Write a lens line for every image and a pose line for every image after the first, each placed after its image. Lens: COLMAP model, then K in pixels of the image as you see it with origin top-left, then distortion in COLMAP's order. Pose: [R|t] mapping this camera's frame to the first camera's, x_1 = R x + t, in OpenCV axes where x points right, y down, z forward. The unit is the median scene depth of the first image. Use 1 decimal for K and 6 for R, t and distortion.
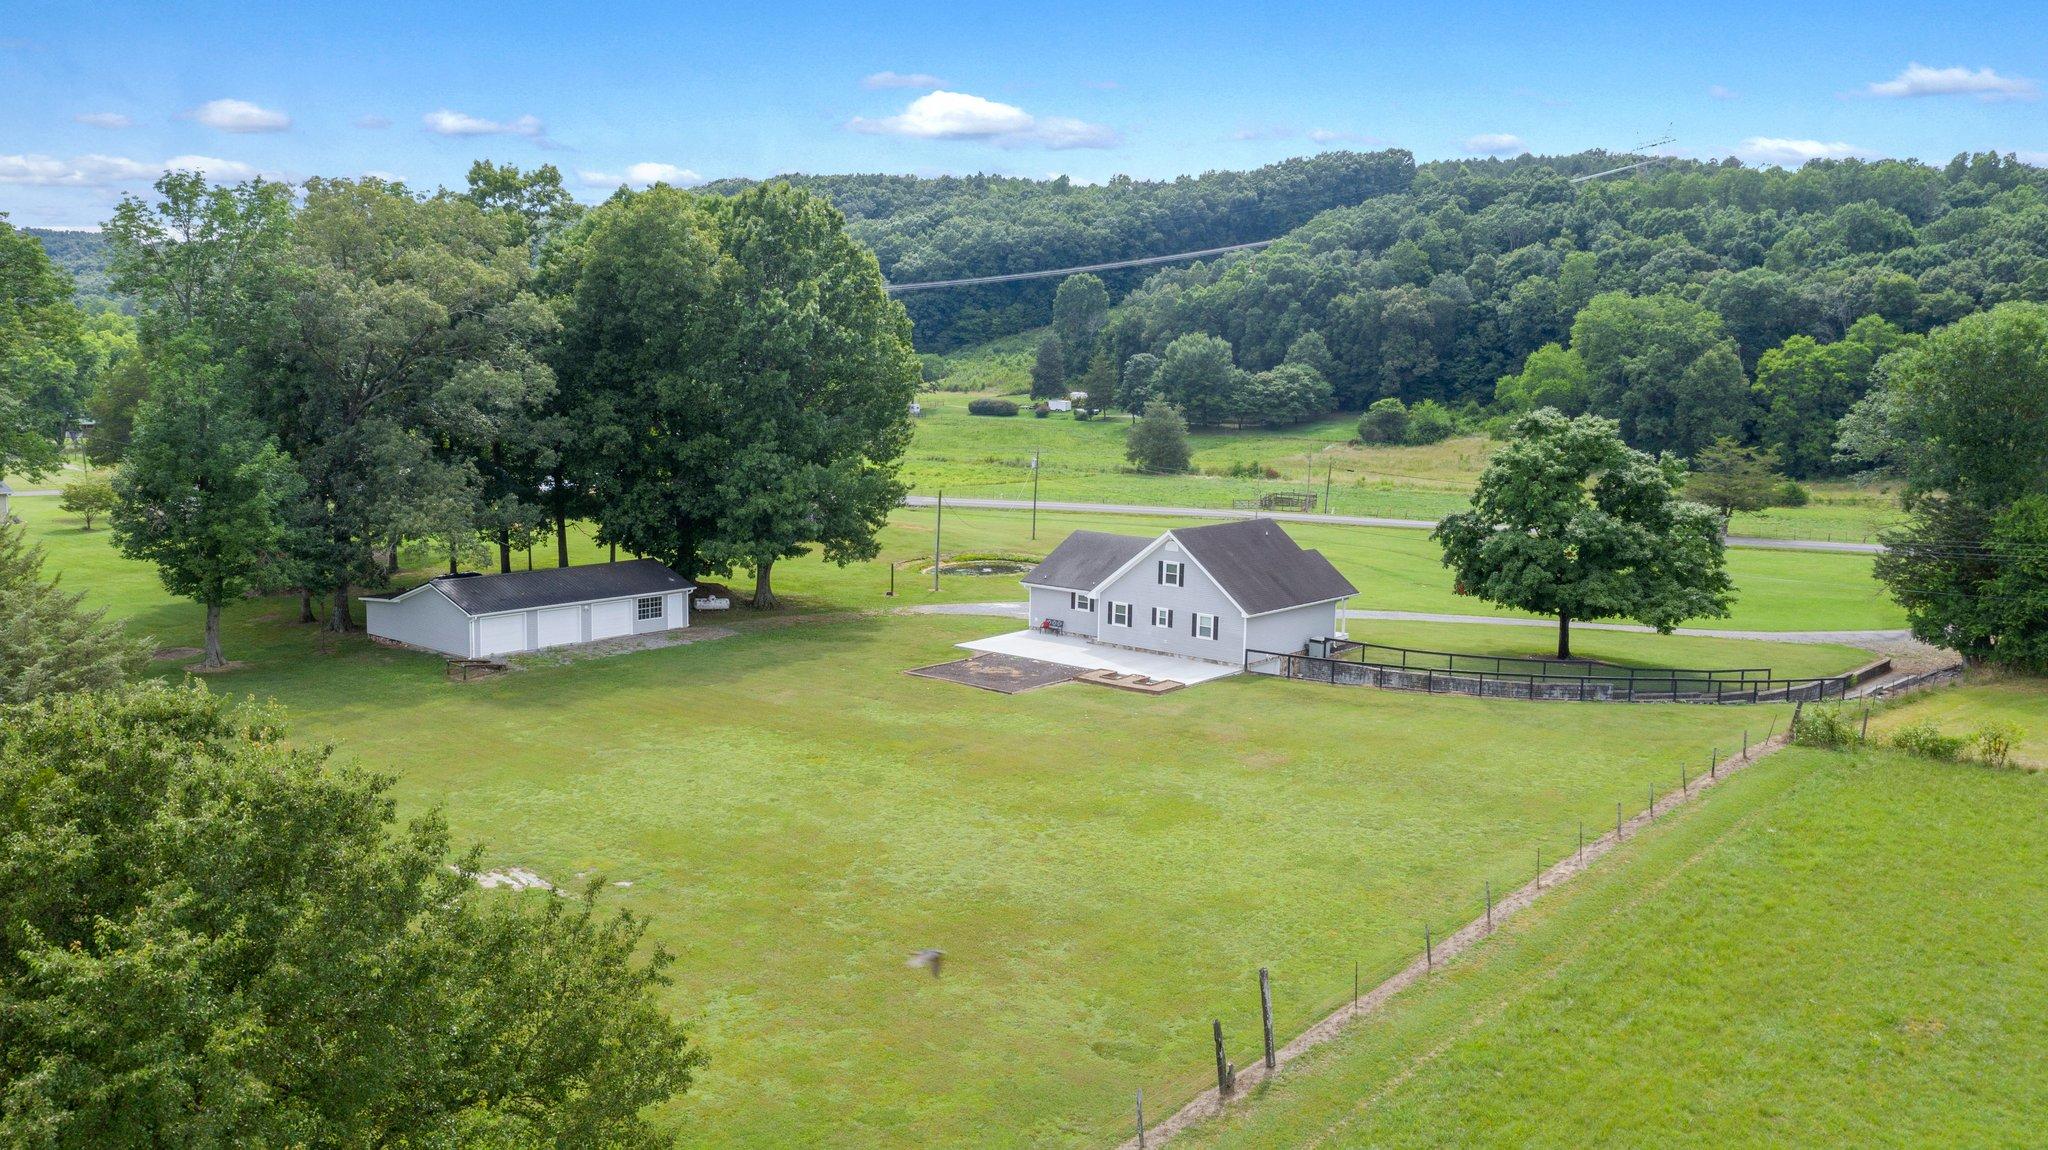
lens RADIAL K [[1615.3, 0, 1018.9], [0, 1615.3, 547.9], [0, 0, 1]] dist [0.001941, 0.005446]
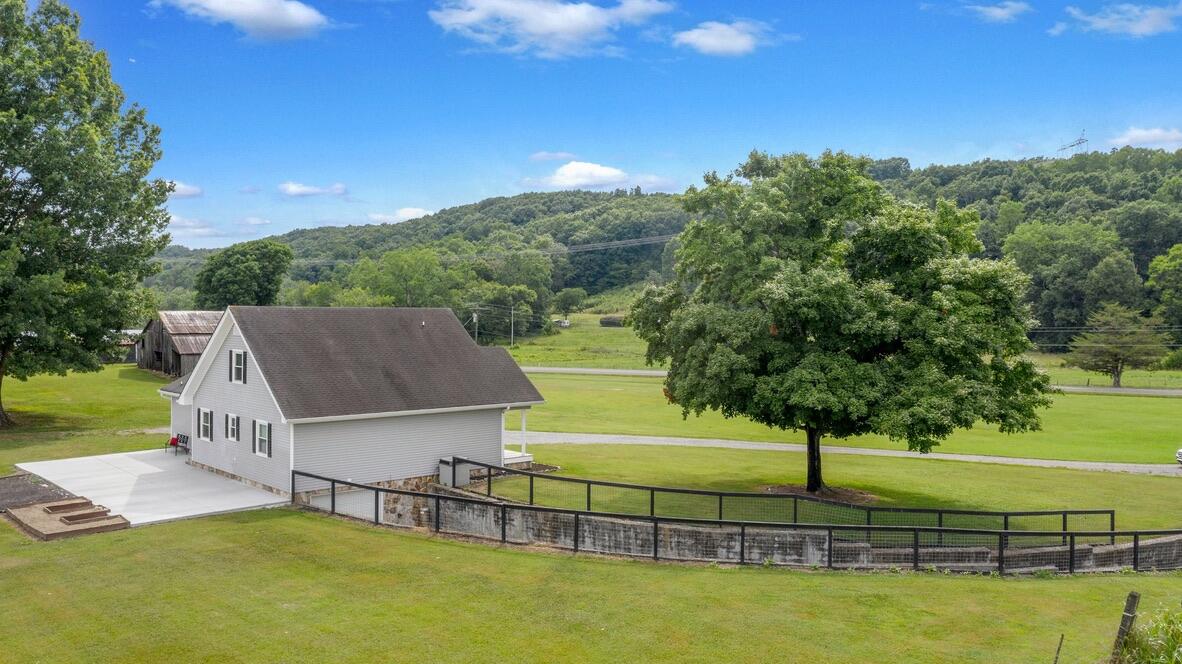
lens RADIAL K [[932.2, 0, 588.0], [0, 932.2, 316.4], [0, 0, 1]] dist [0.001941, 0.005446]
pose [[0.991701, -0.012295, -0.127973, 0.099510], [-0.002651, 0.993249, -0.115972, 0.013556], [0.128535, 0.115349, 0.984974, 0.194631]]
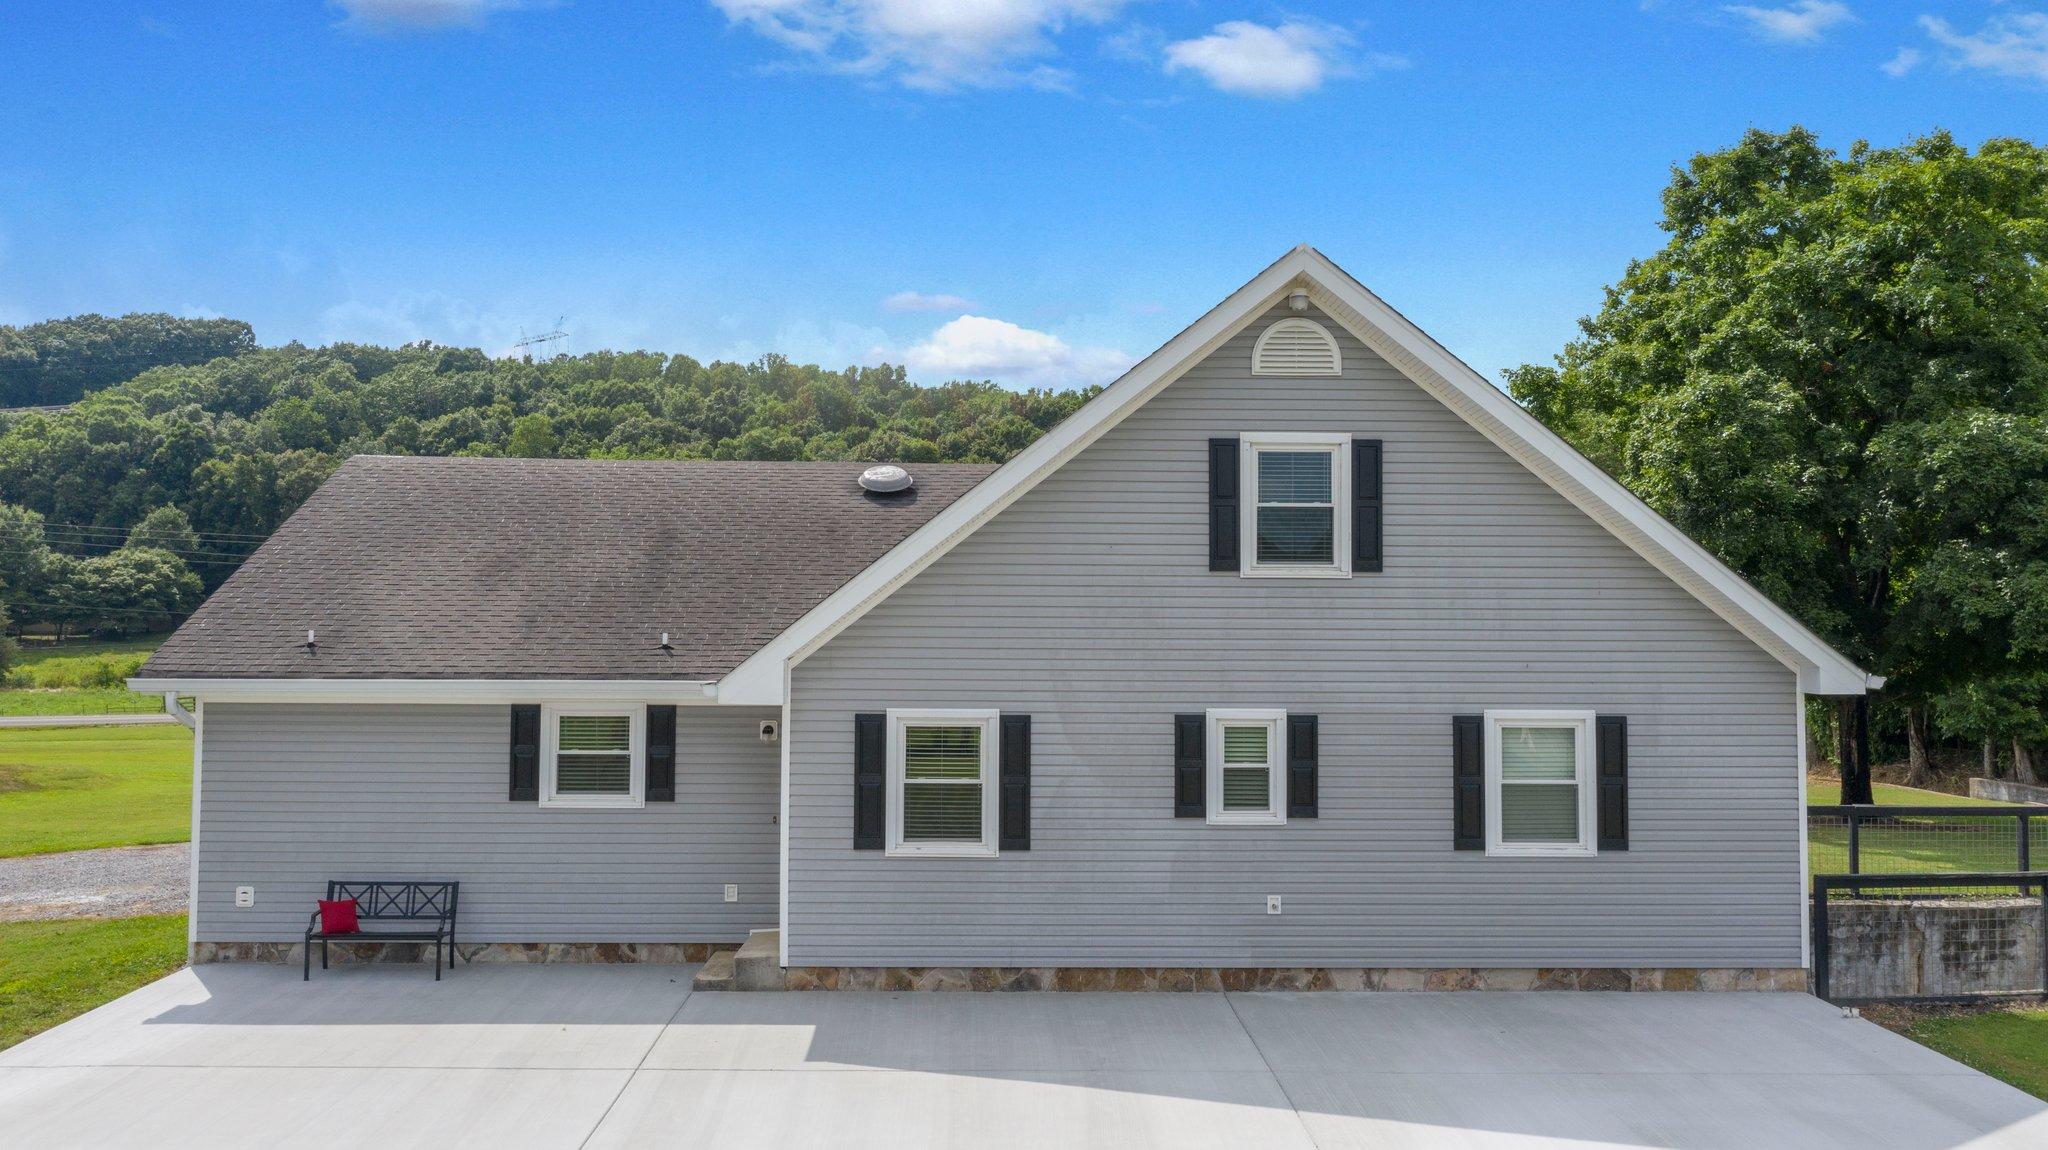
lens RADIAL K [[1615.3, 0, 1018.9], [0, 1615.3, 547.9], [0, 0, 1]] dist [0.001941, 0.005446]
pose [[0.748015, 0.018990, 0.663411, -0.014406], [0.088981, 0.987697, -0.128600, 0.013081], [-0.657690, 0.155226, 0.737122, 0.289157]]
